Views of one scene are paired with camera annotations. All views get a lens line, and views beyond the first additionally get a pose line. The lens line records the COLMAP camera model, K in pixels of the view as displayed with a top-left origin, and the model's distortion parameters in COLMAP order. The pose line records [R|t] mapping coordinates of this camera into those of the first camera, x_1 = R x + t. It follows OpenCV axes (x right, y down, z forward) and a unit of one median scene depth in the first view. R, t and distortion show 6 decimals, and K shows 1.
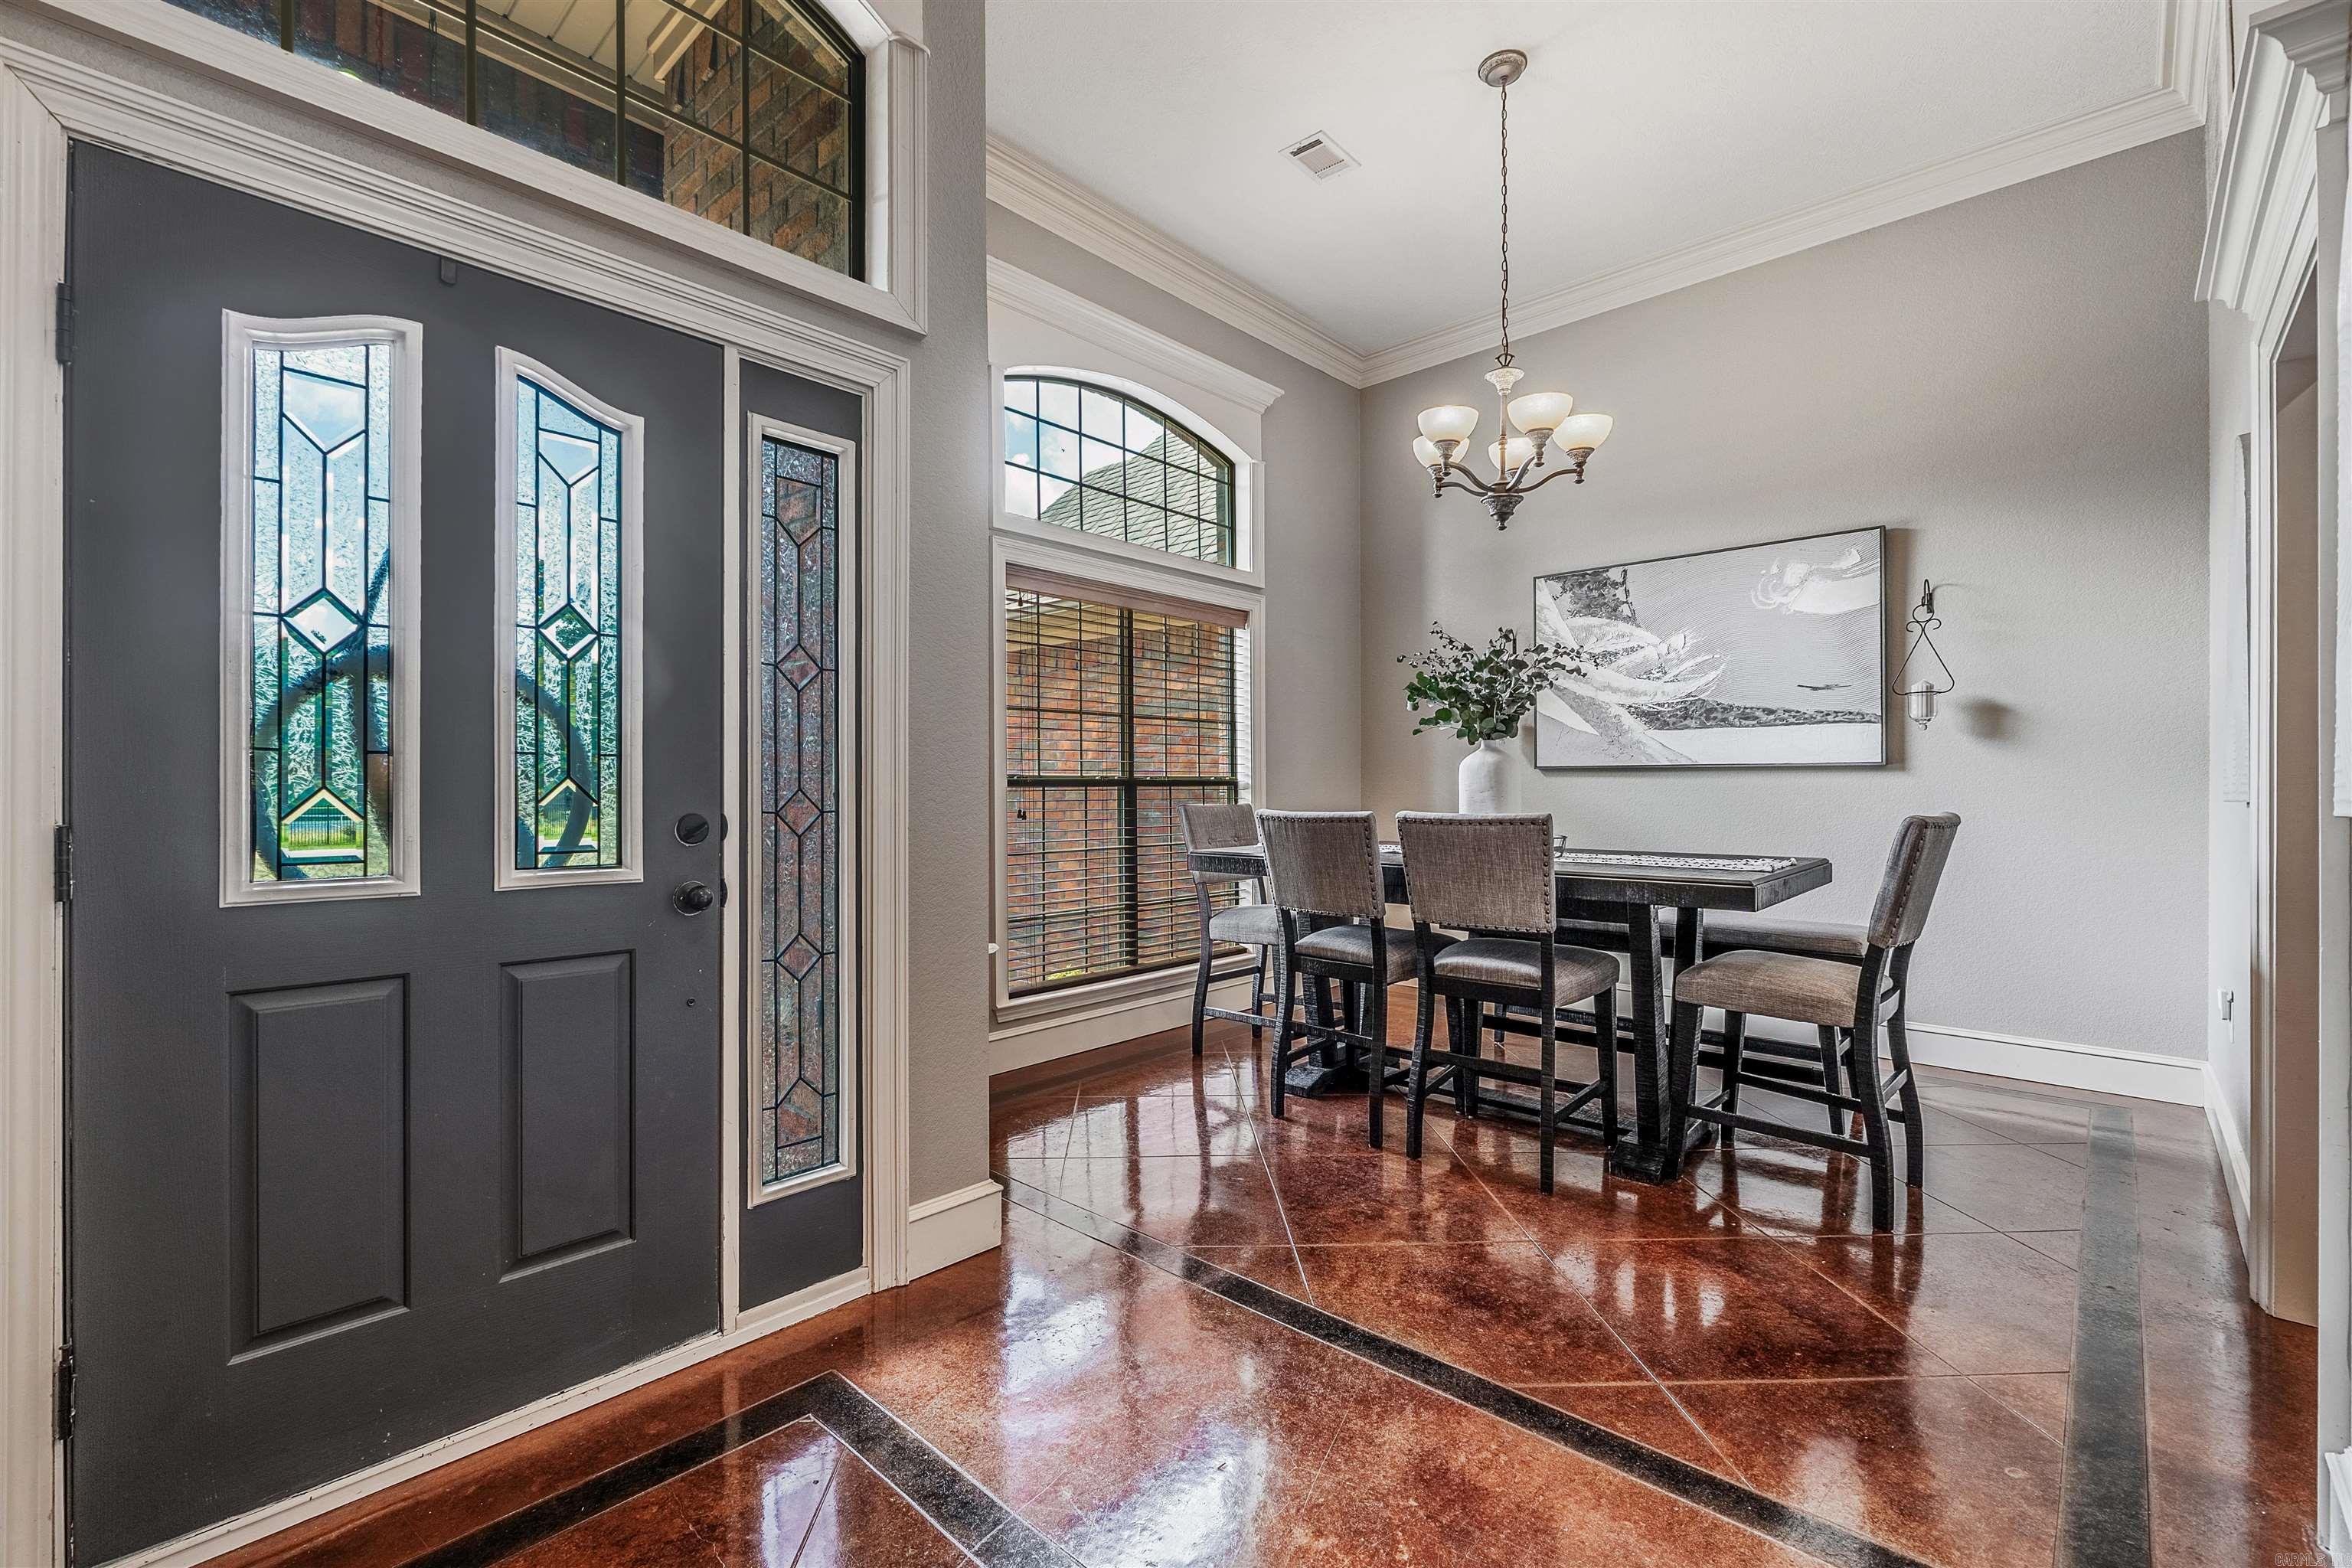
lens RADIAL K [[1028.3, 0, 1166.6], [0, 1028.3, 785.8], [0, 0, 1]] dist [-0.002618, -0.001015]
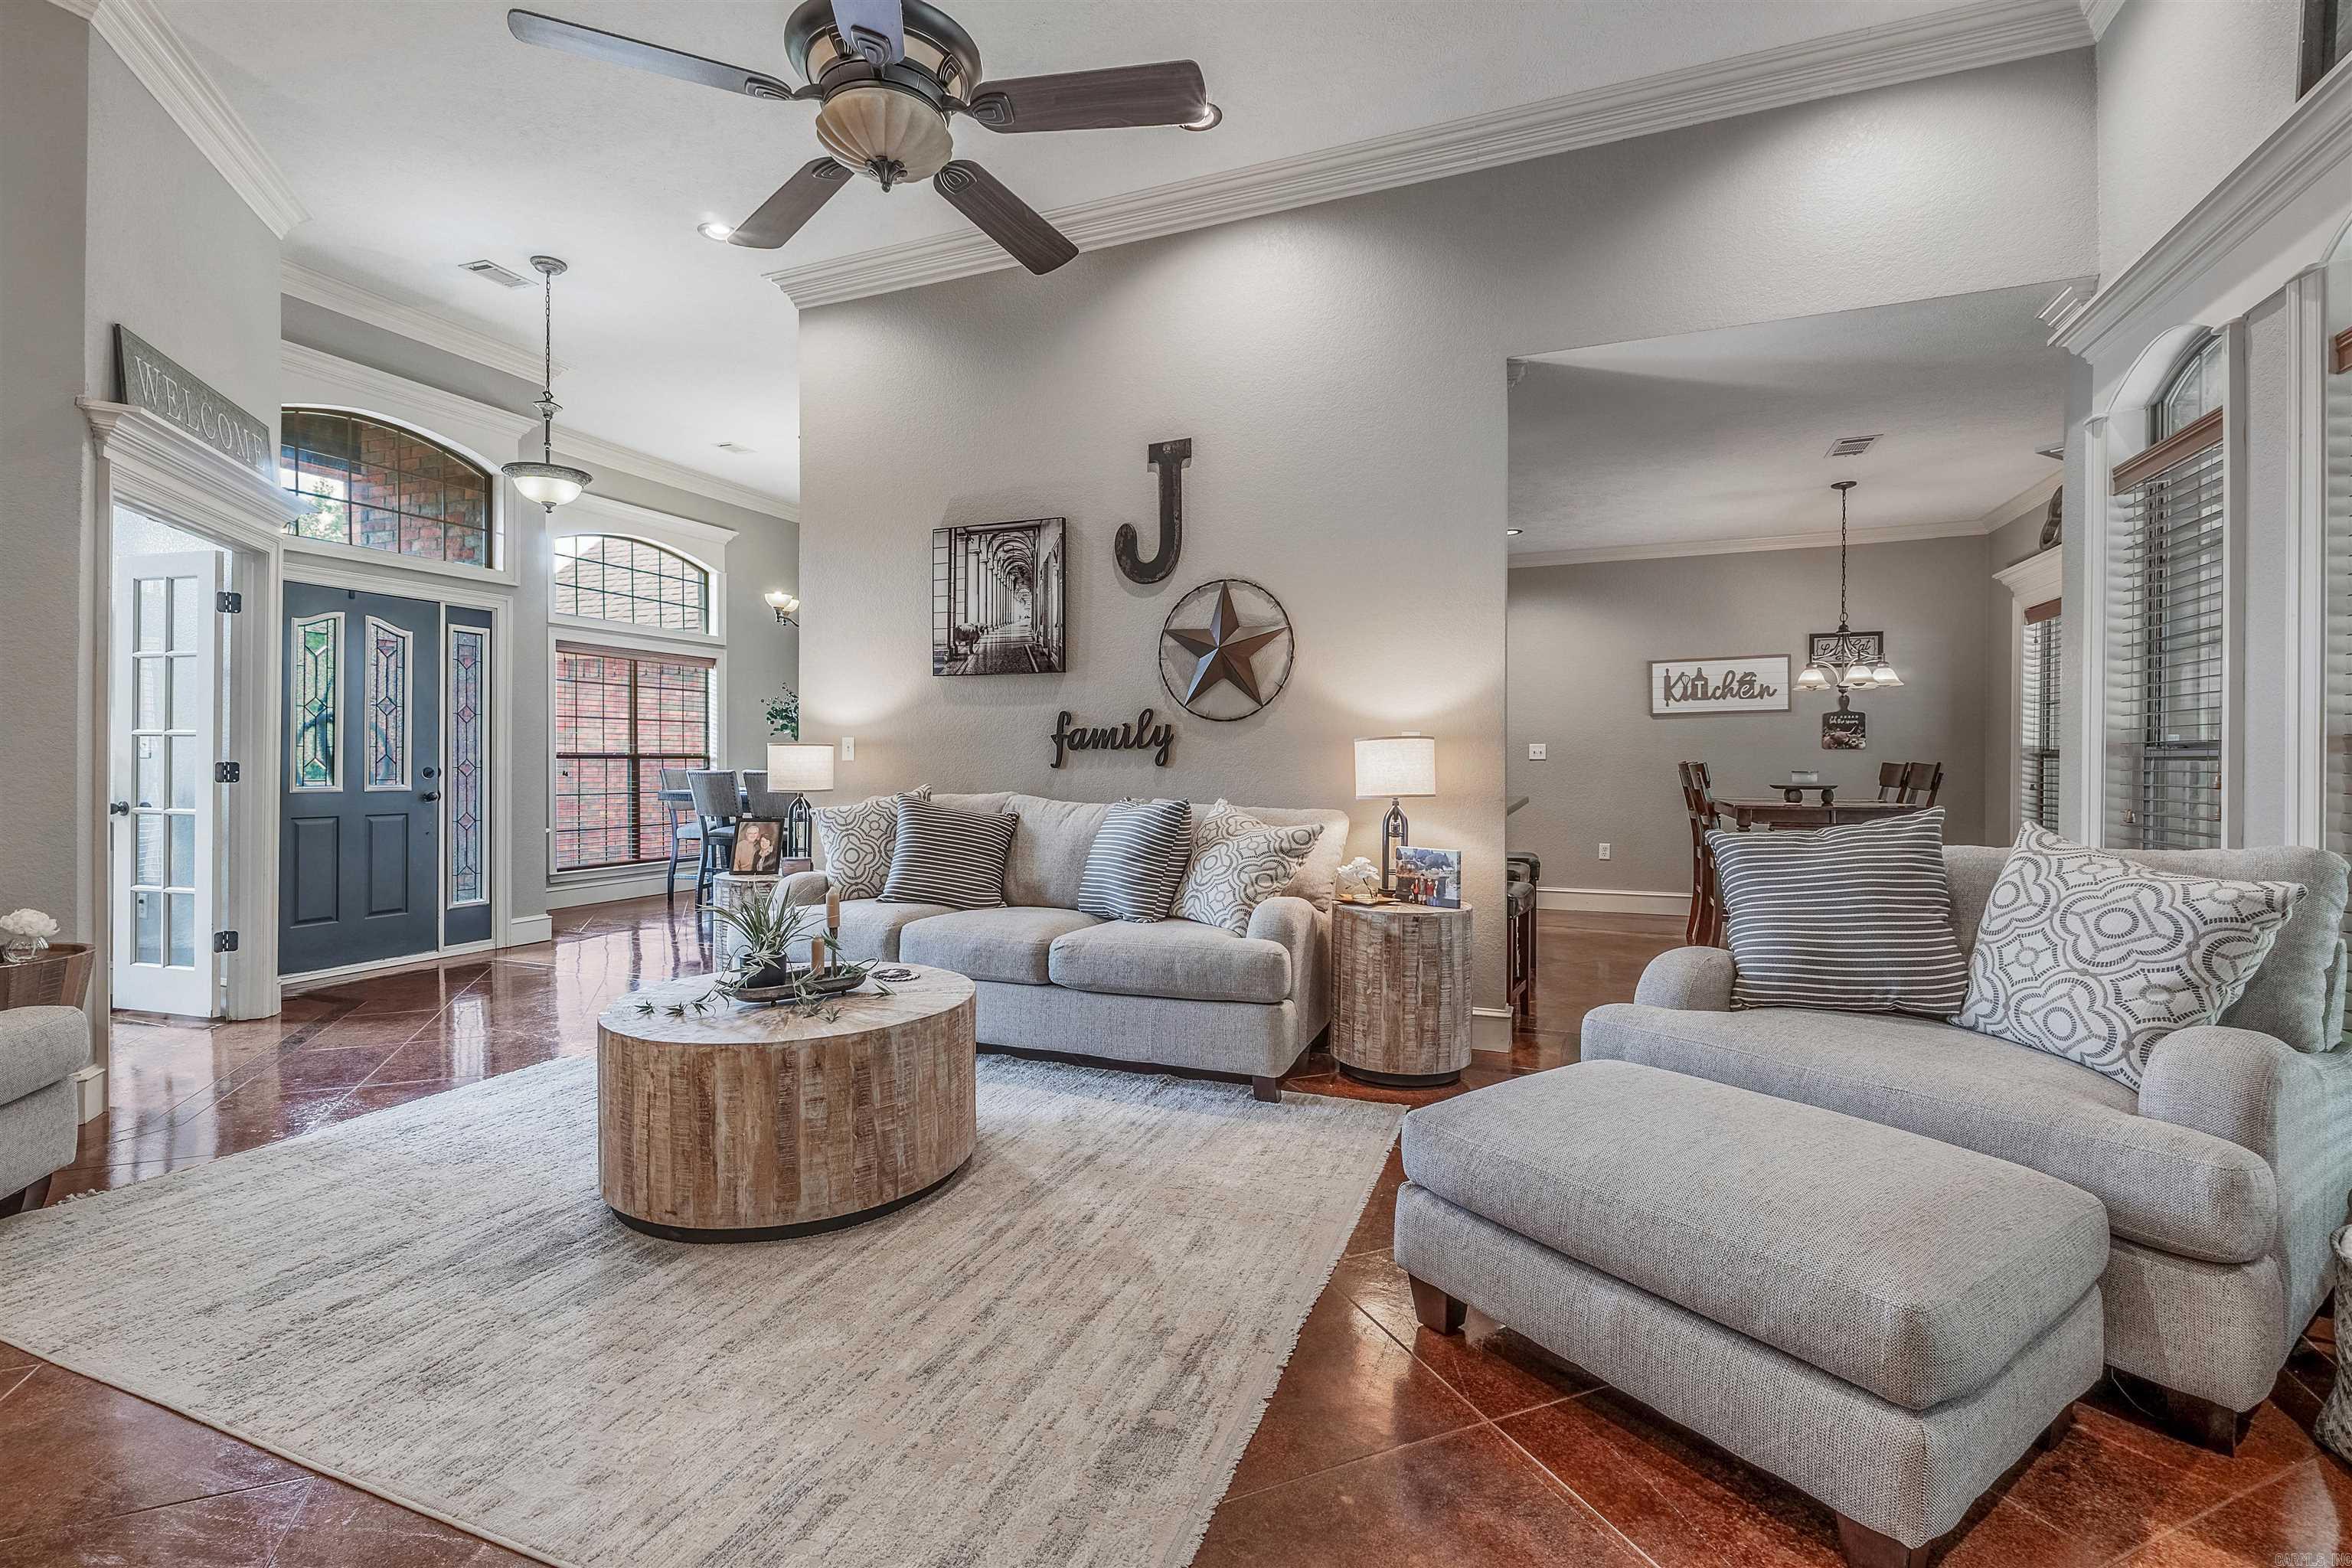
lens RADIAL K [[1060.9, 0, 1161.7], [0, 1060.9, 767.6], [0, 0, 1]] dist [0.000473, -0.001499]
pose [[0.937254, 0.002418, 0.348640, 0.210602], [-0.004887, 0.999969, 0.006202, -0.000079], [-0.348614, -0.007516, 0.937236, -1.235532]]
